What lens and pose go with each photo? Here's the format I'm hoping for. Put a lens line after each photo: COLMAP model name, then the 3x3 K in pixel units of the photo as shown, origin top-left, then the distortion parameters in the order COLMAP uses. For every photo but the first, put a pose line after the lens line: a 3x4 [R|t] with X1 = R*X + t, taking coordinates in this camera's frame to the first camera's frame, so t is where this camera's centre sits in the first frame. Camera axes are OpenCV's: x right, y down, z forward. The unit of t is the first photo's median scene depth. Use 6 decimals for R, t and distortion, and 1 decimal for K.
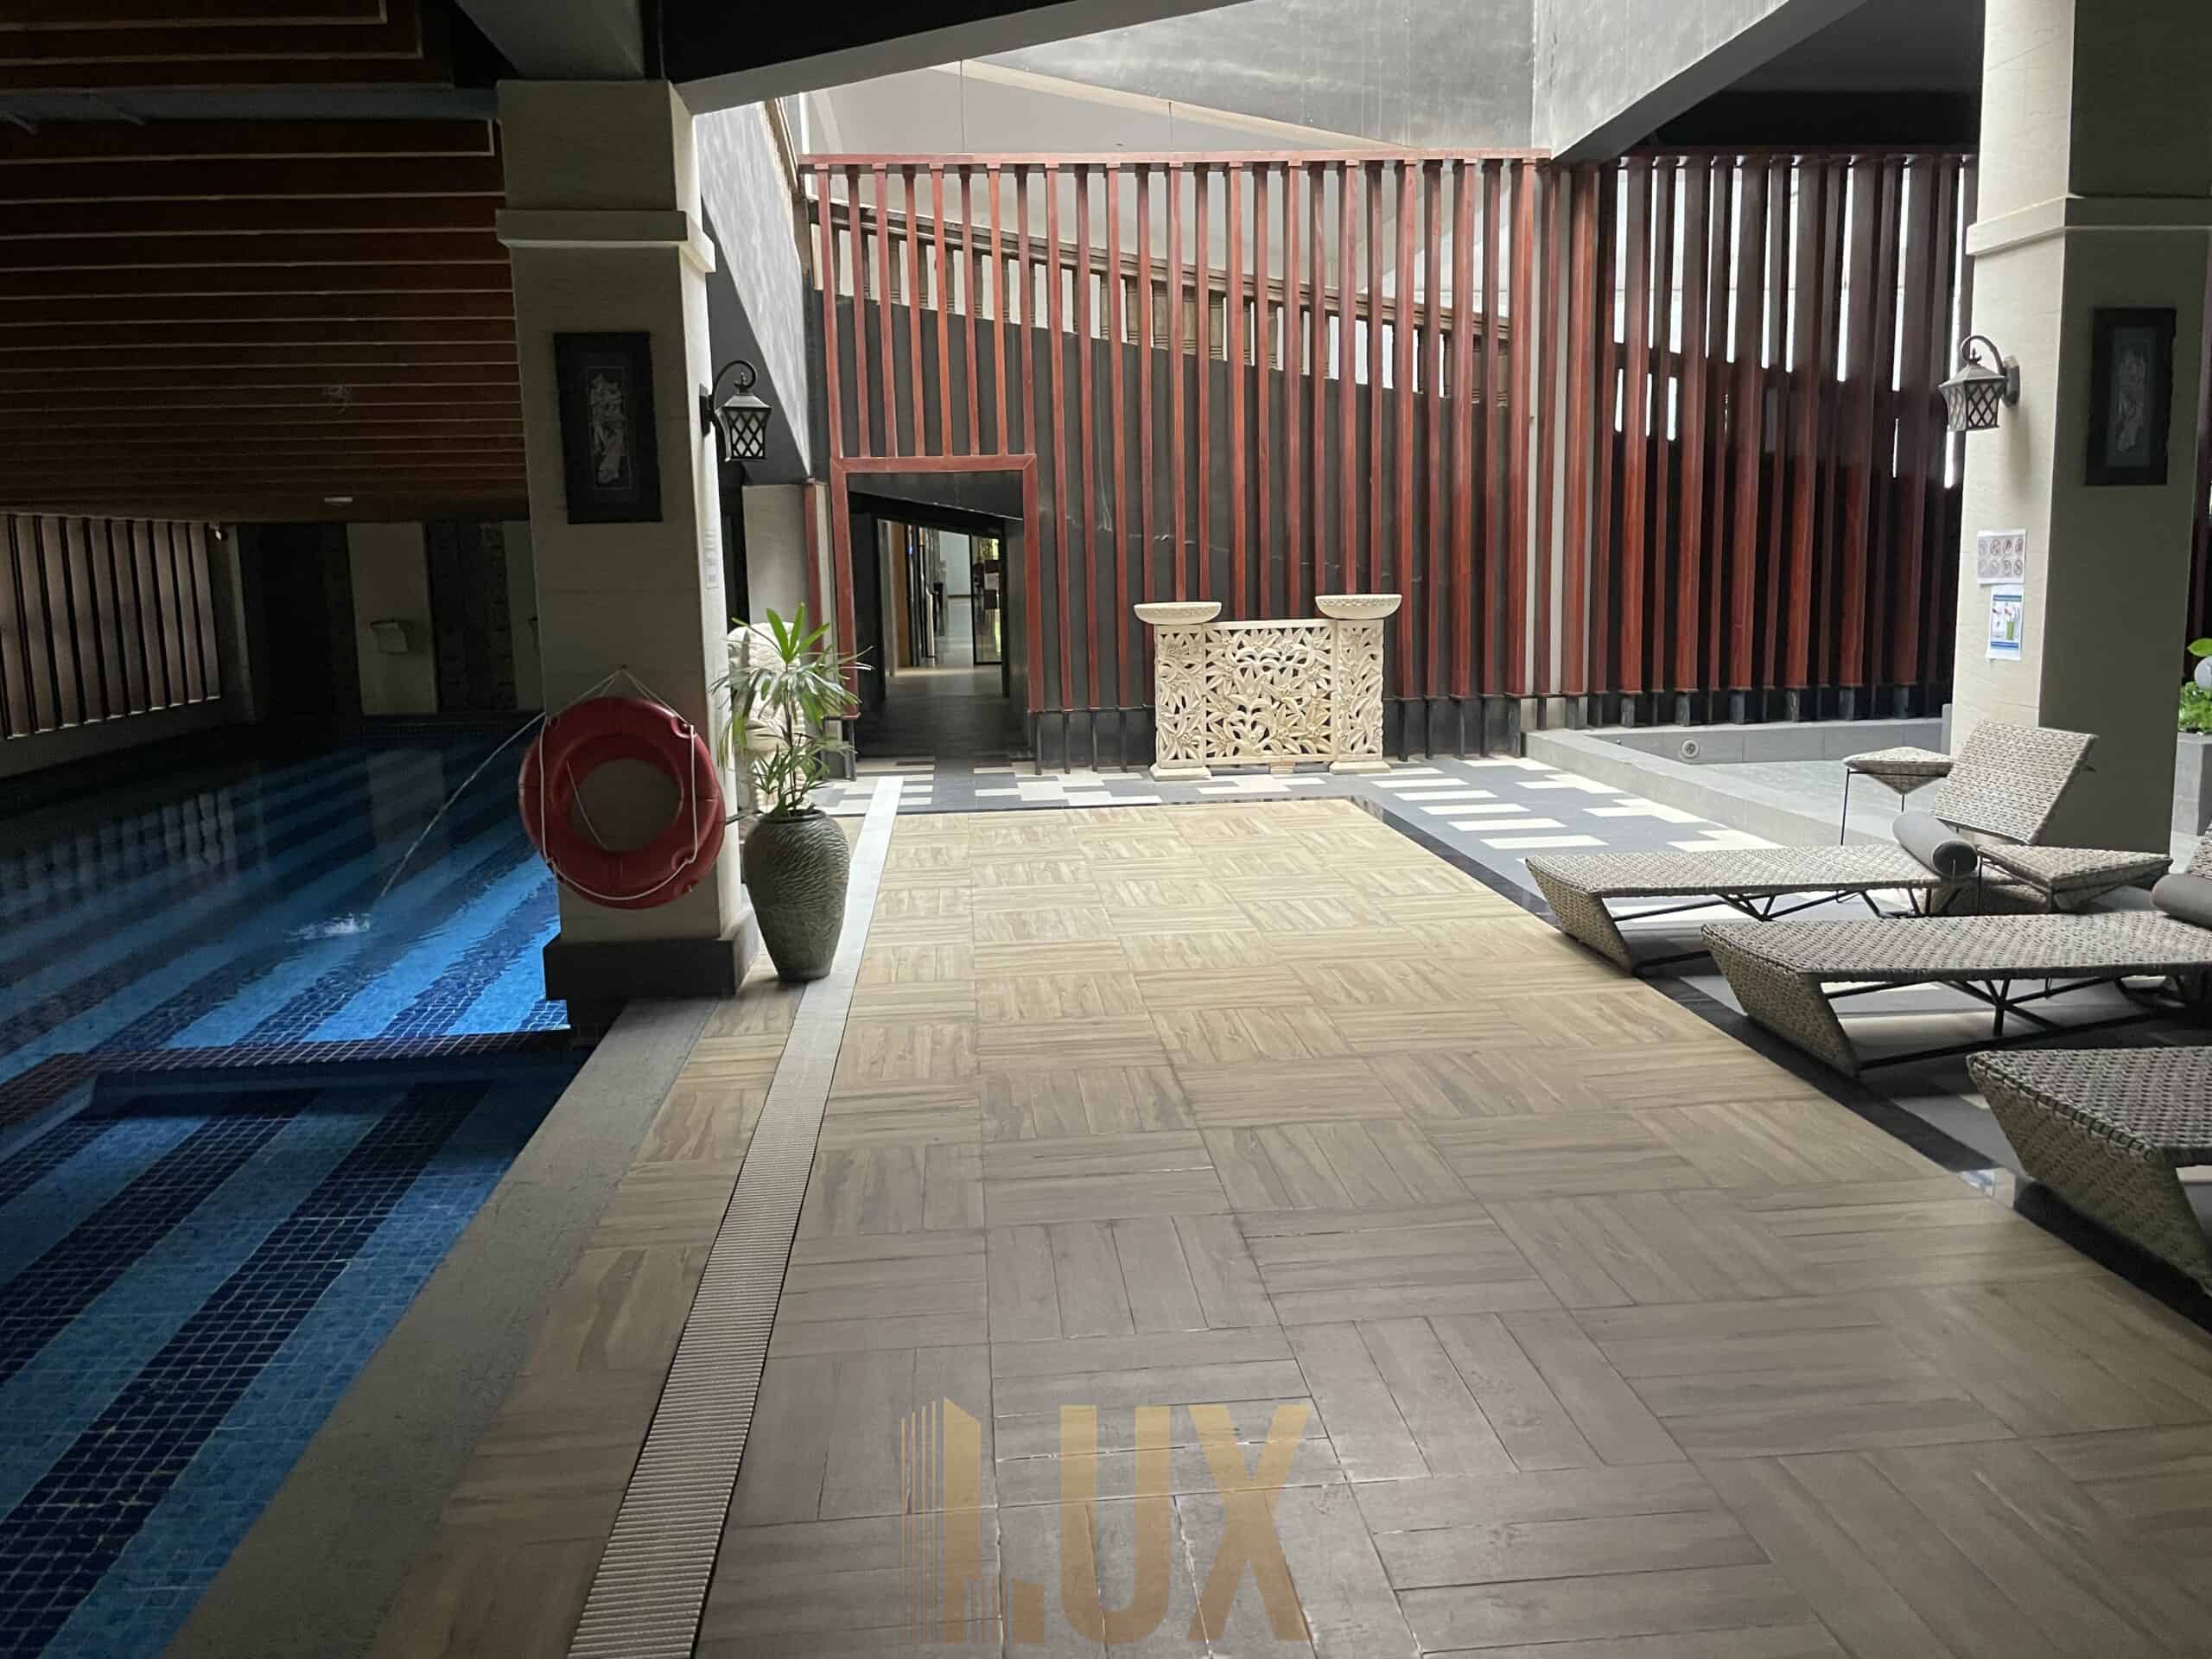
lens RADIAL K [[1685.6, 0, 1092.4], [0, 1685.6, 813.9], [0, 0, 1]] dist [0.081473, -0.118903]
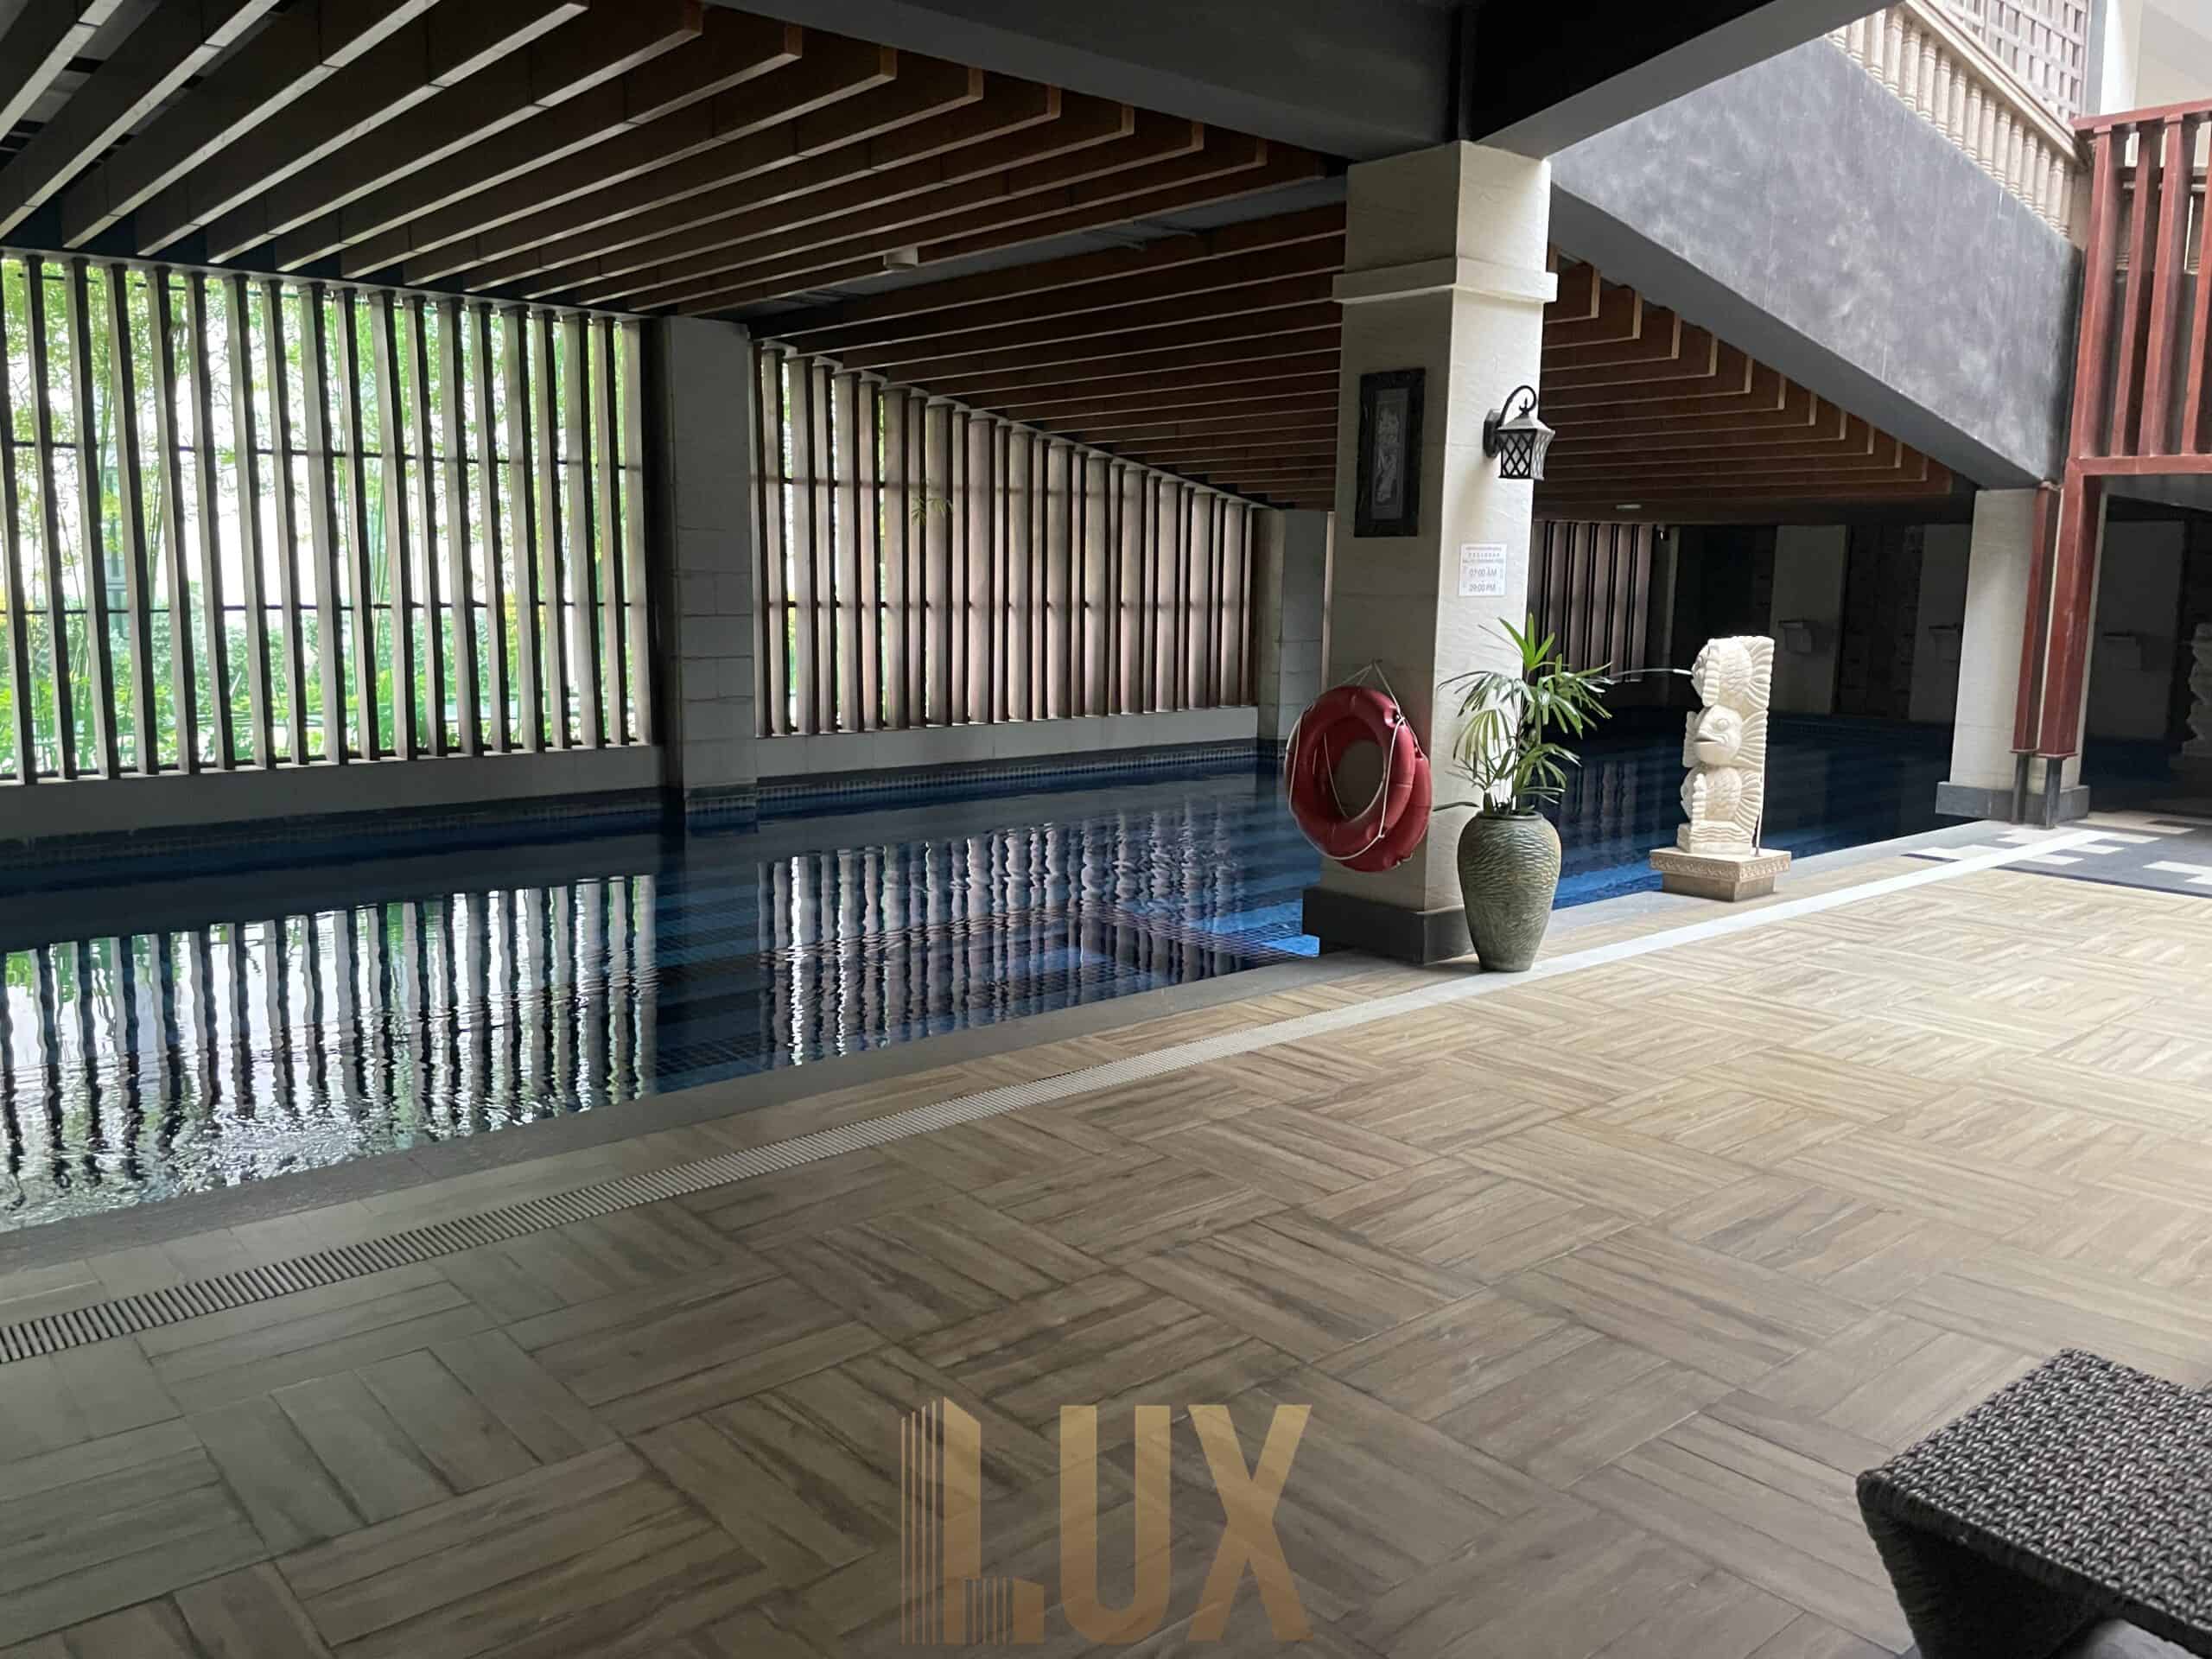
lens RADIAL K [[1685.6, 0, 1079.9], [0, 1685.6, 795.6], [0, 0, 1]] dist [0.081473, -0.118903]
pose [[0.575644, 0.142820, -0.805131, 0.546865], [-0.149021, 0.986463, 0.068440, -0.045420], [0.804006, 0.080584, 0.589135, 0.170221]]
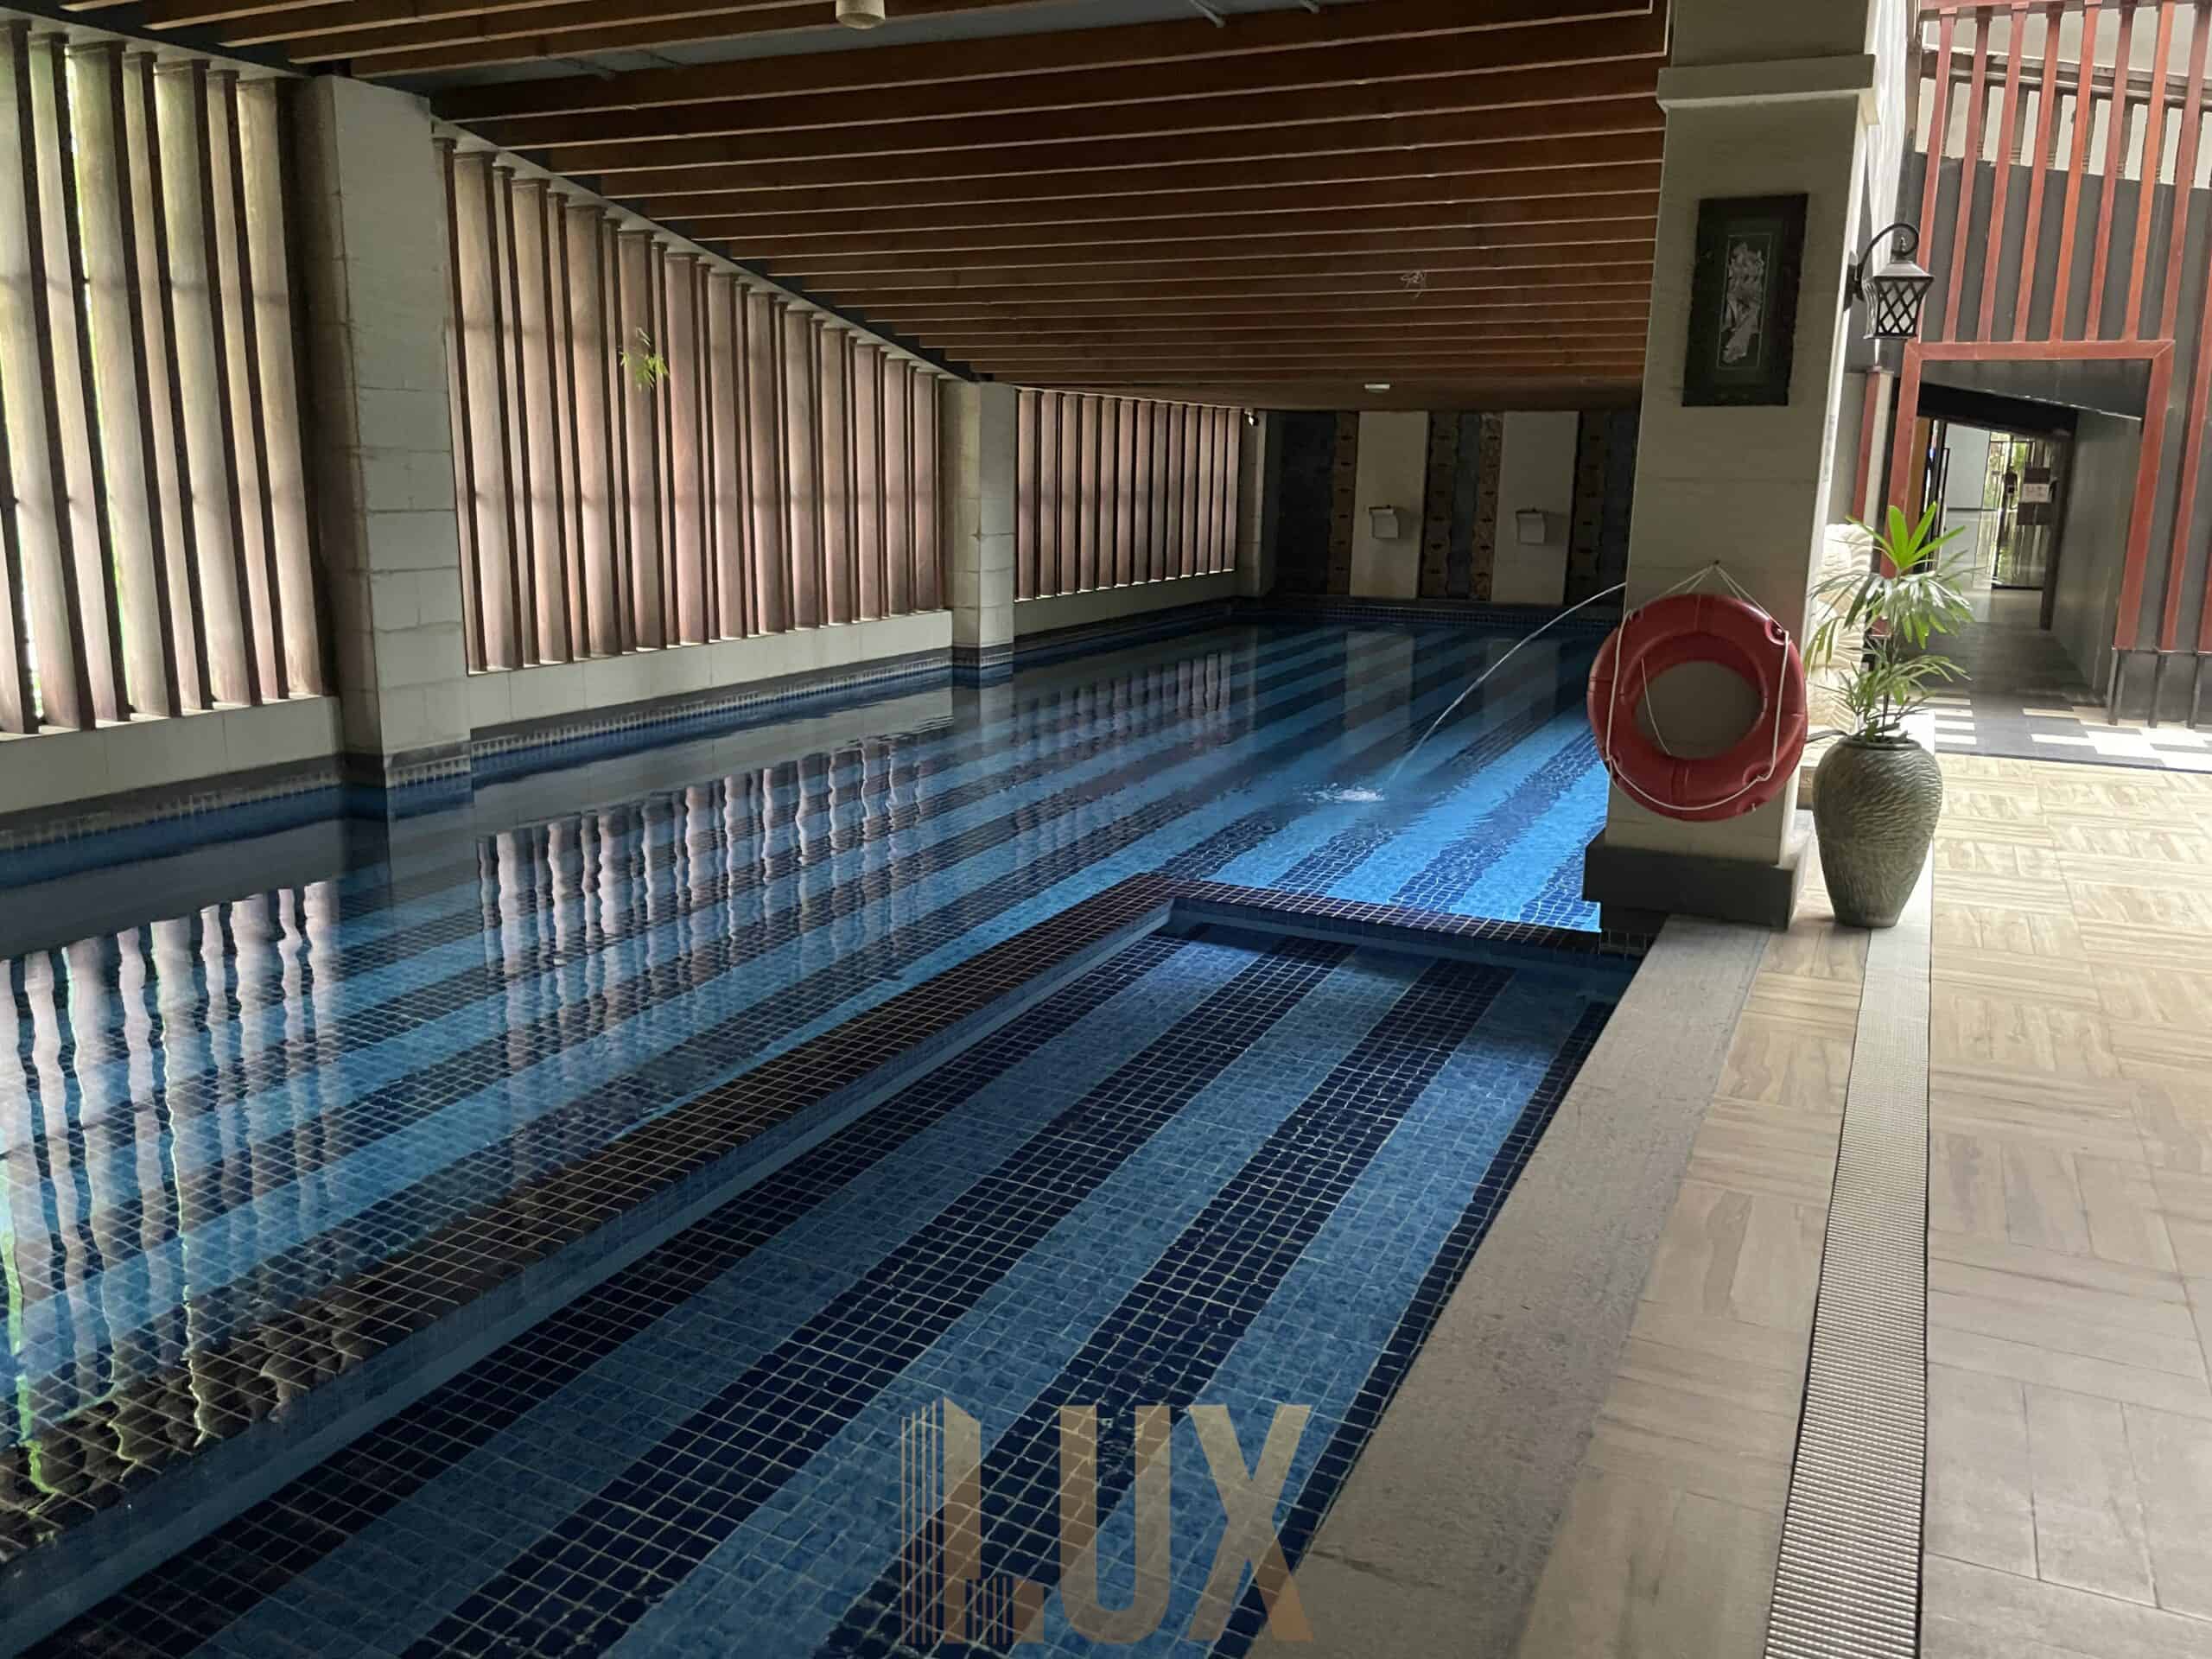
lens RADIAL K [[1685.6, 0, 1099.3], [0, 1685.6, 805.3], [0, 0, 1]] dist [0.081473, -0.118903]
pose [[0.861449, 0.139323, -0.488359, -0.094064], [-0.113095, 0.990114, 0.082973, 0.006319], [0.495091, -0.016246, 0.868690, 0.017015]]
